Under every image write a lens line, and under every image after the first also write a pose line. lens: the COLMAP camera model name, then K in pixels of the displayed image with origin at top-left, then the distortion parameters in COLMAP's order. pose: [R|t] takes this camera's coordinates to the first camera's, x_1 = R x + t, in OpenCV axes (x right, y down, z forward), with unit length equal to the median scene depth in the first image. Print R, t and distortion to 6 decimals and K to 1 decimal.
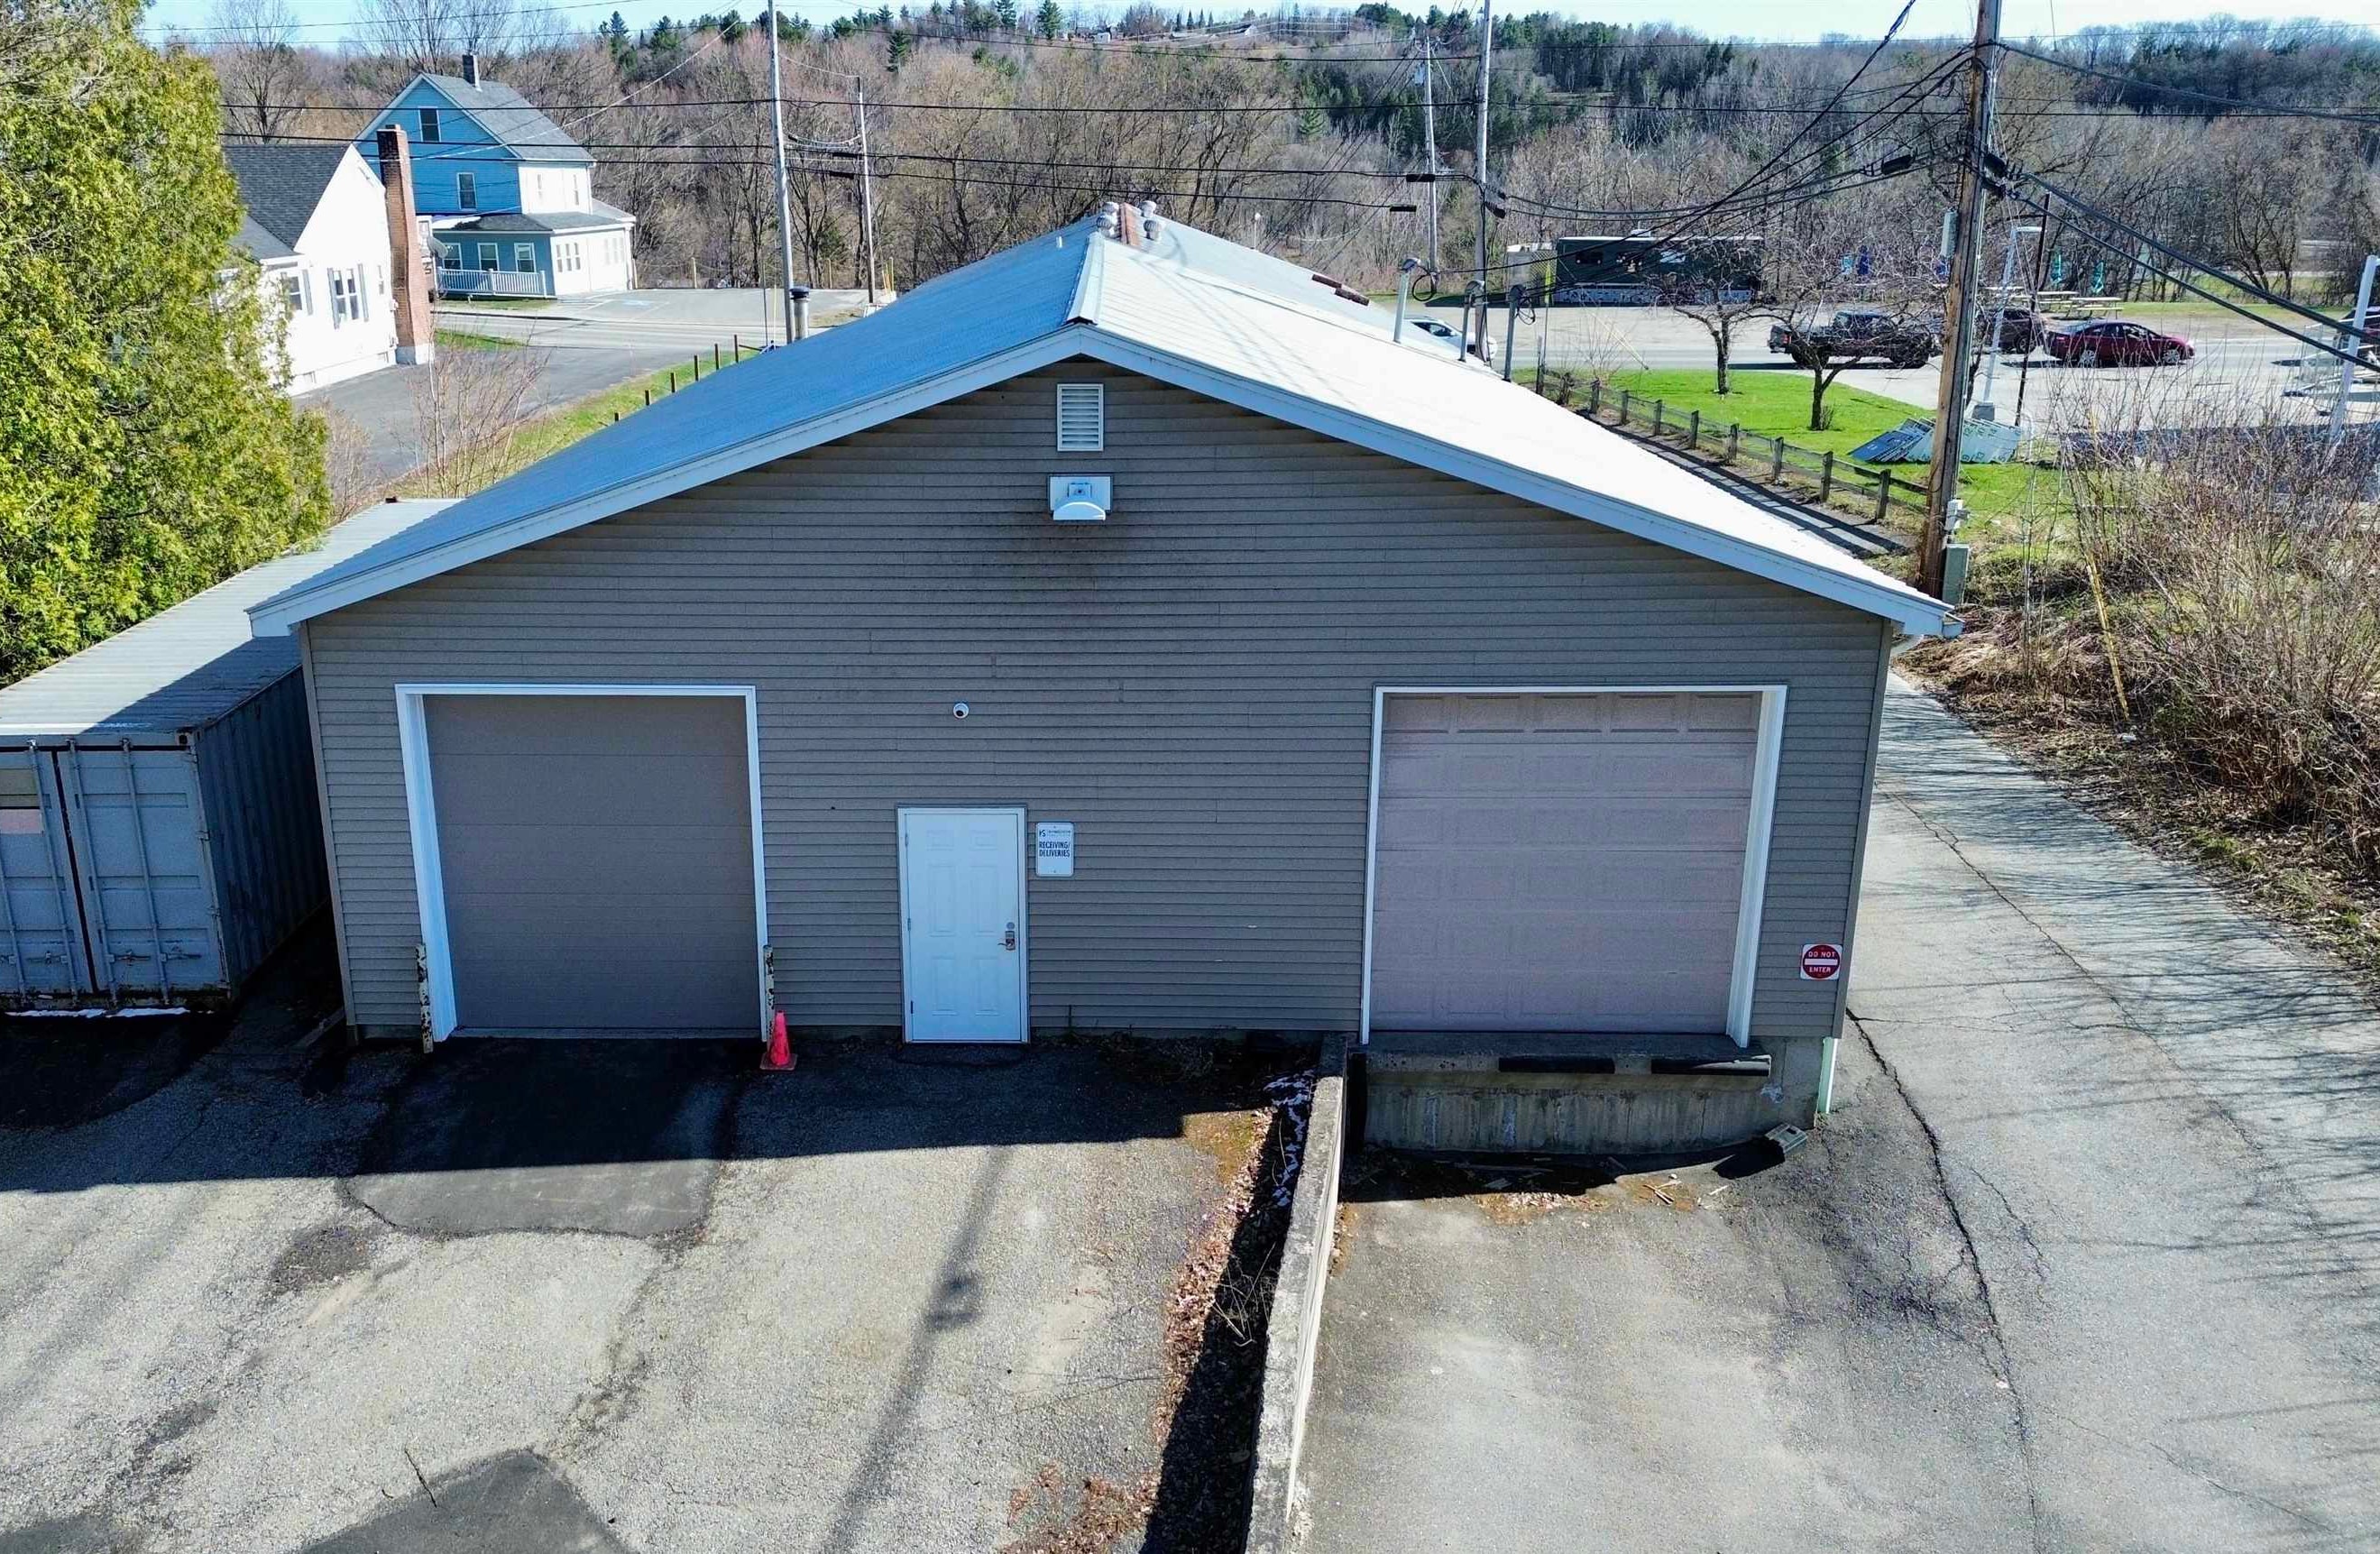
lens RADIAL K [[1940.6, 0, 1026.2], [0, 1940.6, 774.3], [0, 0, 1]] dist [0.056094, -0.008450]
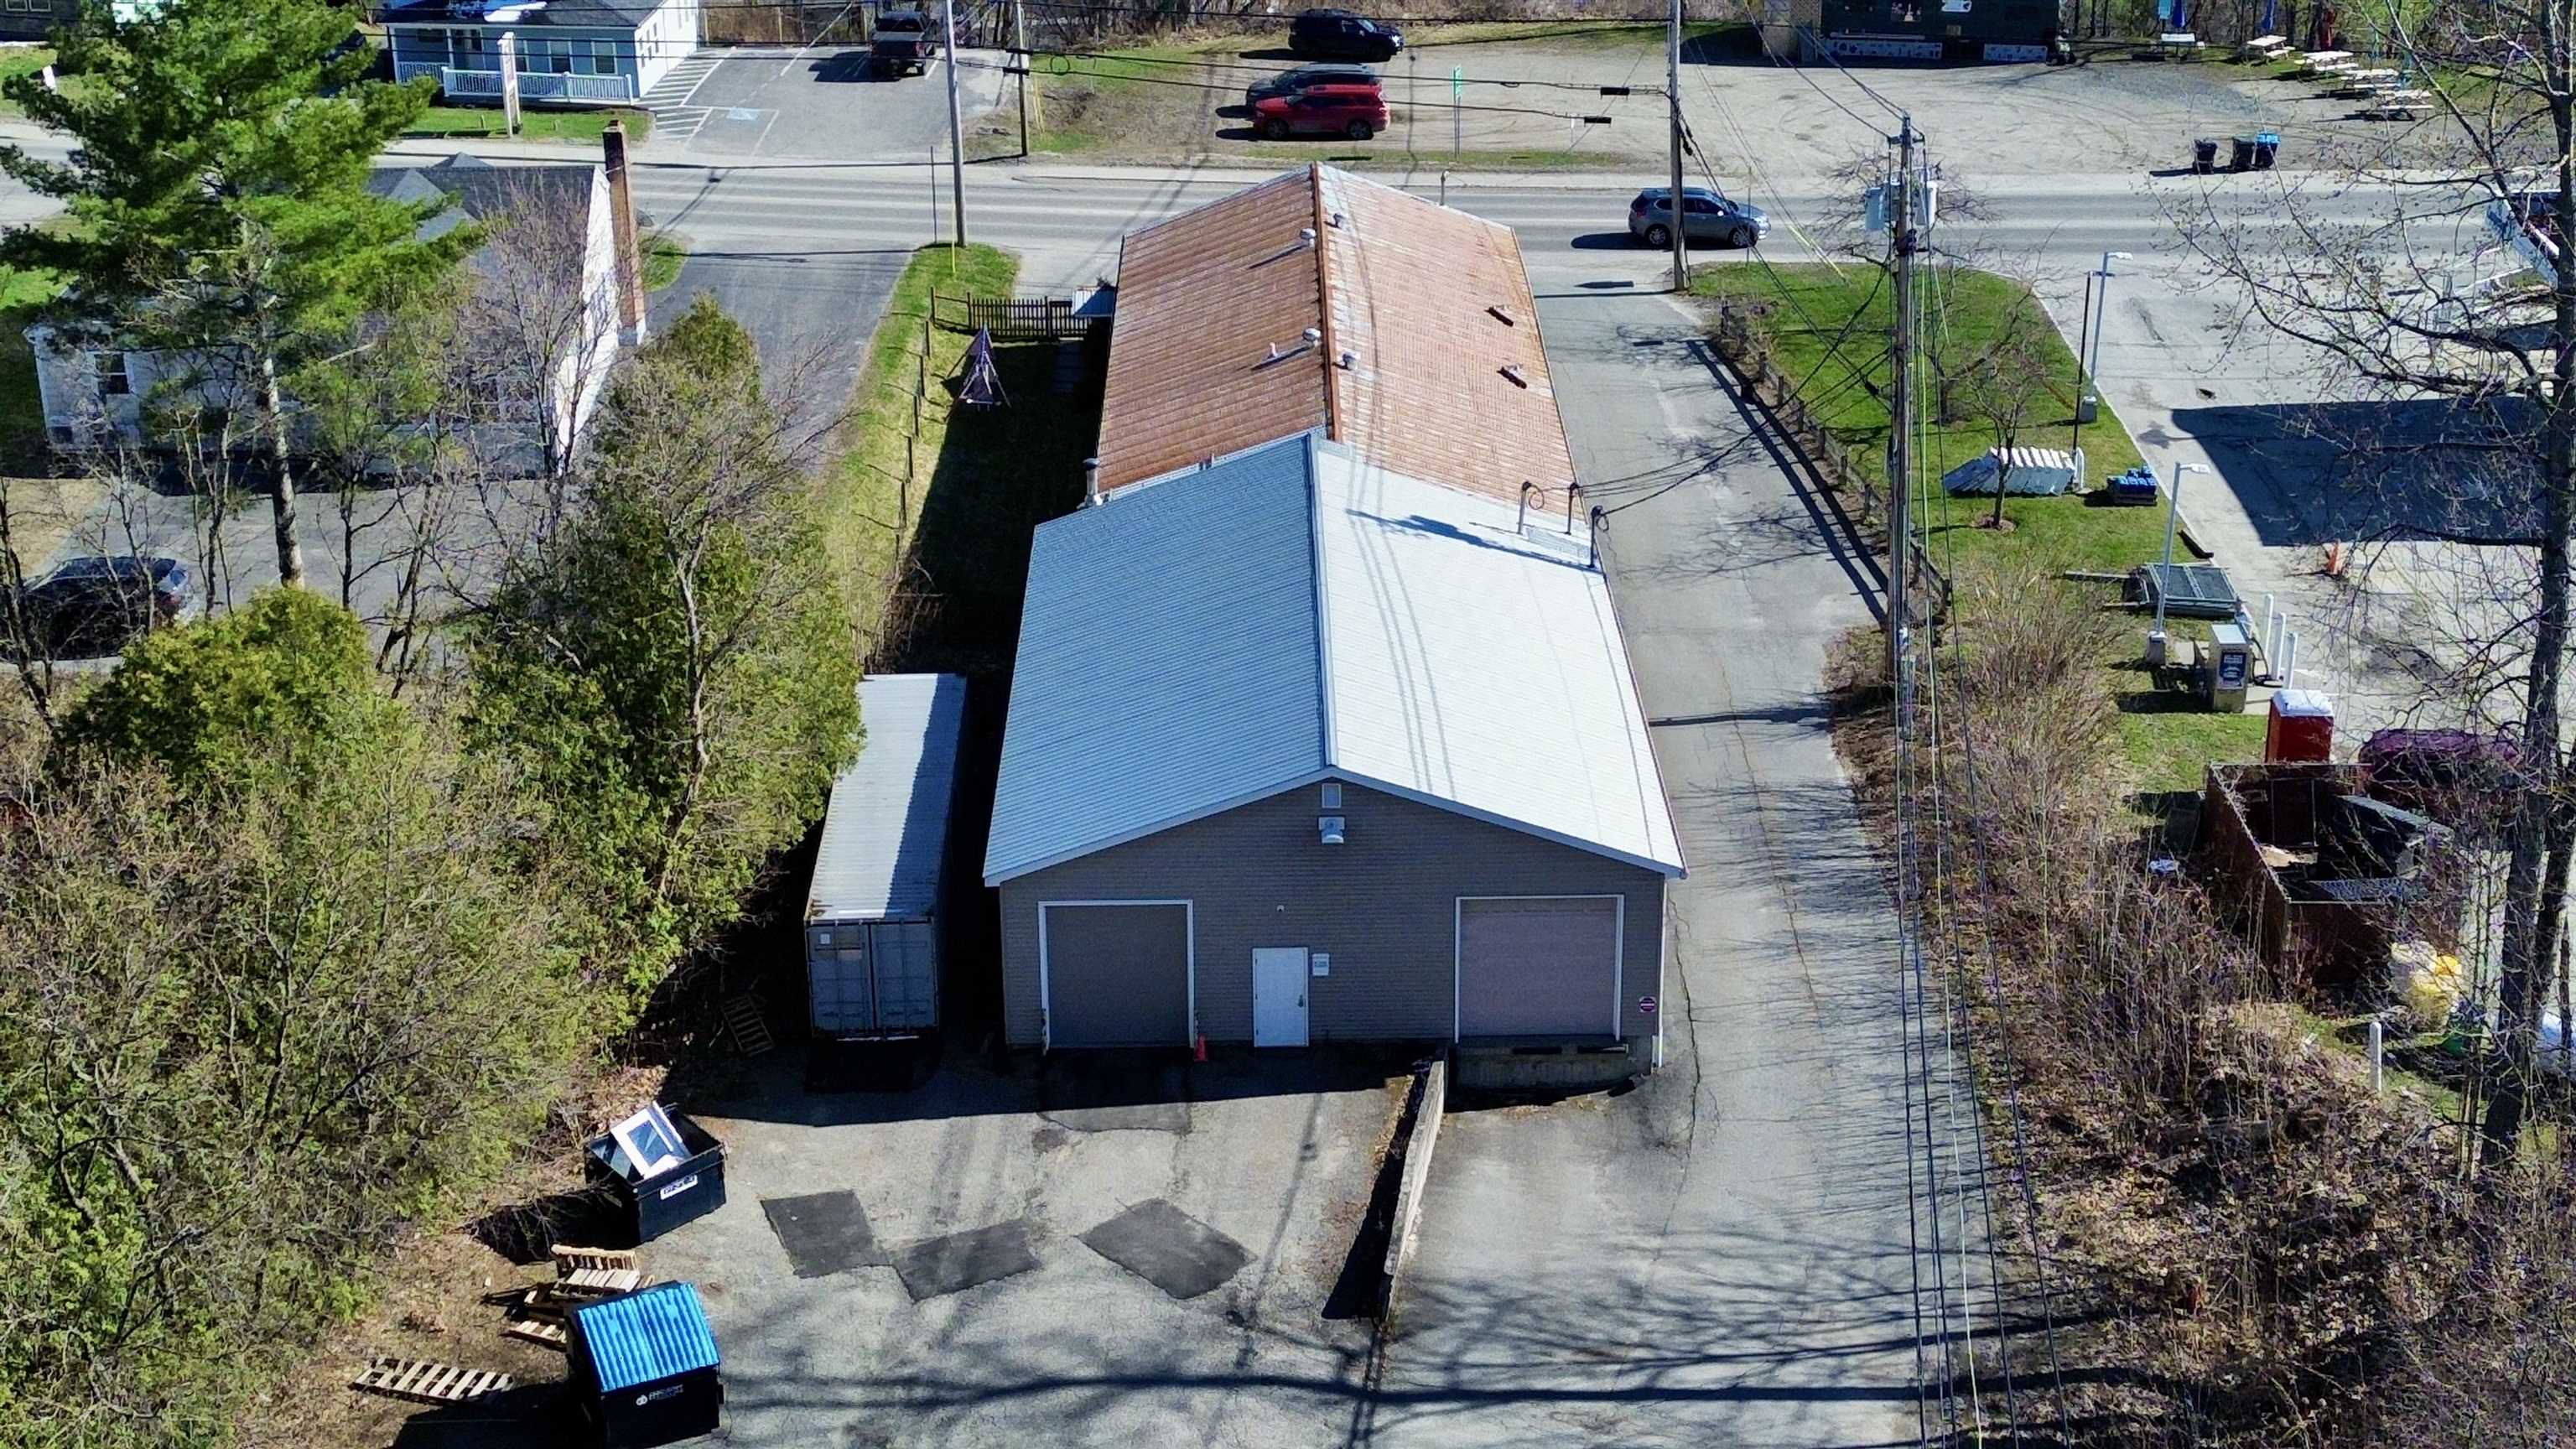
lens RADIAL K [[3457.8, 0, 1288.0], [0, 3457.8, 724.5], [0, 0, 1]] dist [0.110300, -0.022116]
pose [[0.998562, -0.018494, 0.050323, -0.226719], [0.013589, 0.995277, 0.096122, -0.643794], [-0.051863, -0.095299, 0.994097, -3.072764]]
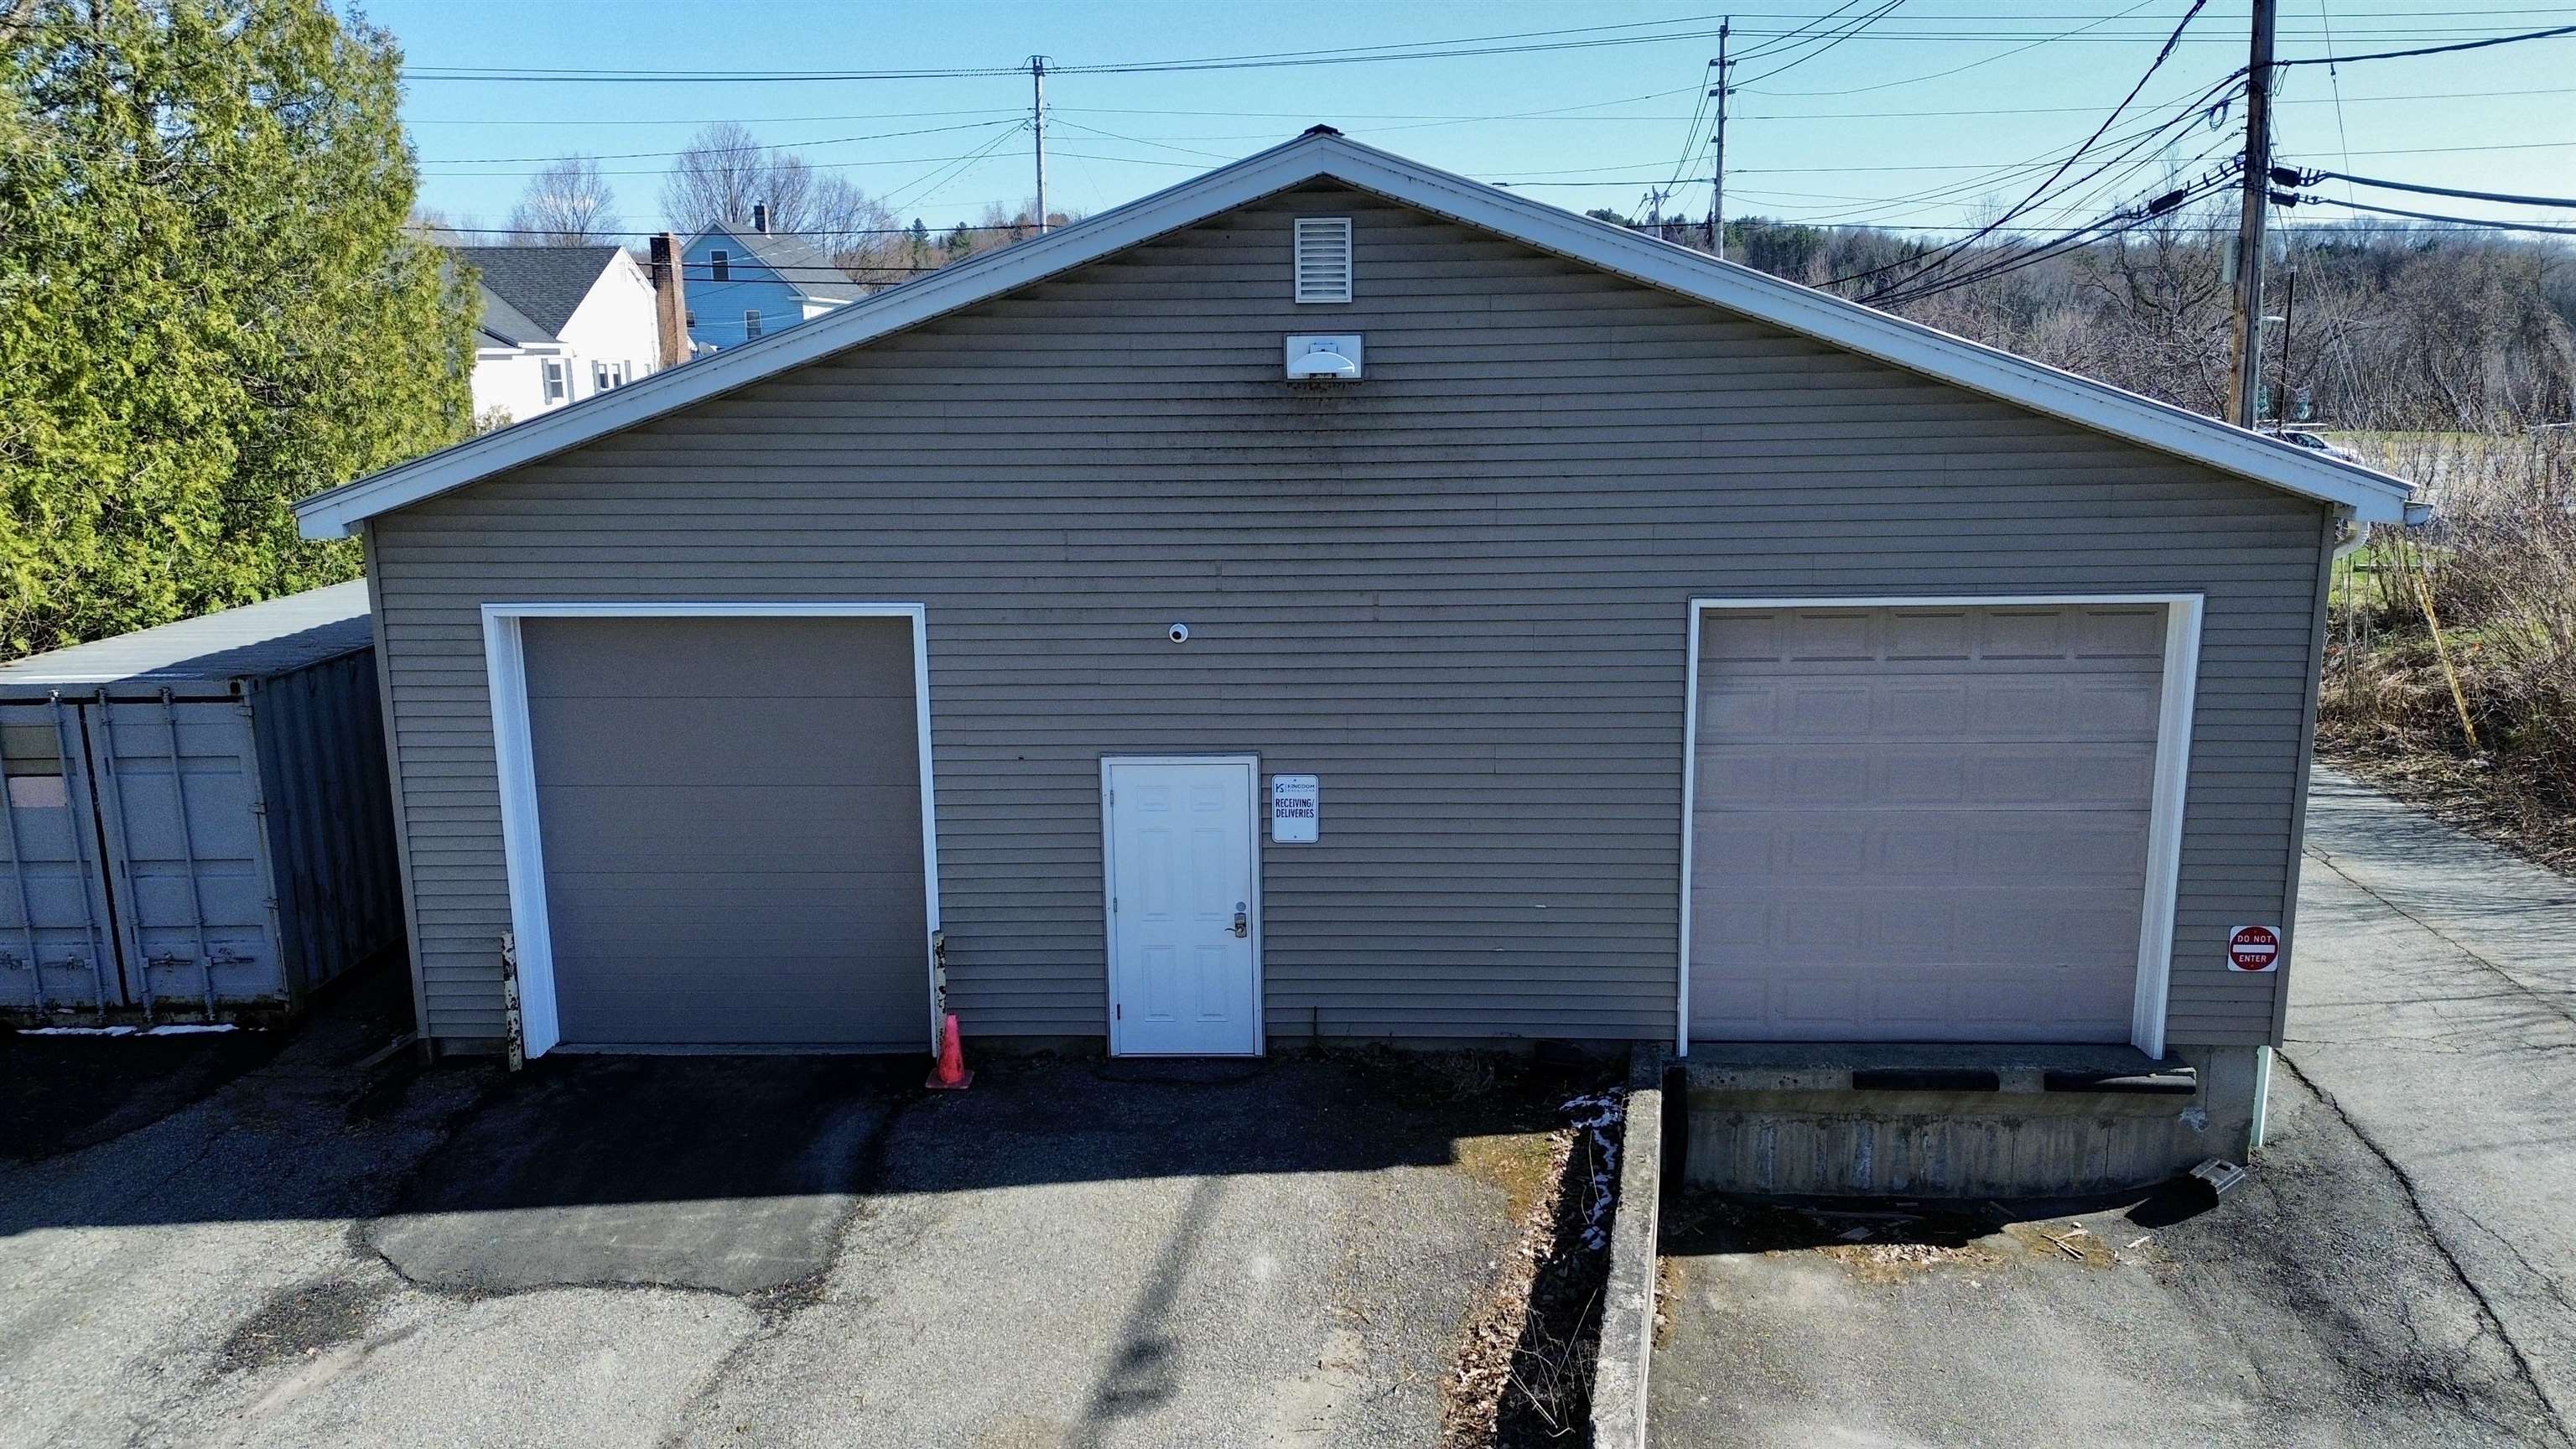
lens RADIAL K [[1807.5, 0, 1288.0], [0, 1807.5, 724.5], [0, 0, 1]] dist [0.056638, -0.037912]
pose [[0.999999, -0.001706, 0.000253, 0.011706], [0.001723, 0.994872, -0.101125, 0.080002], [-0.000079, 0.101125, 0.994874, 0.248226]]
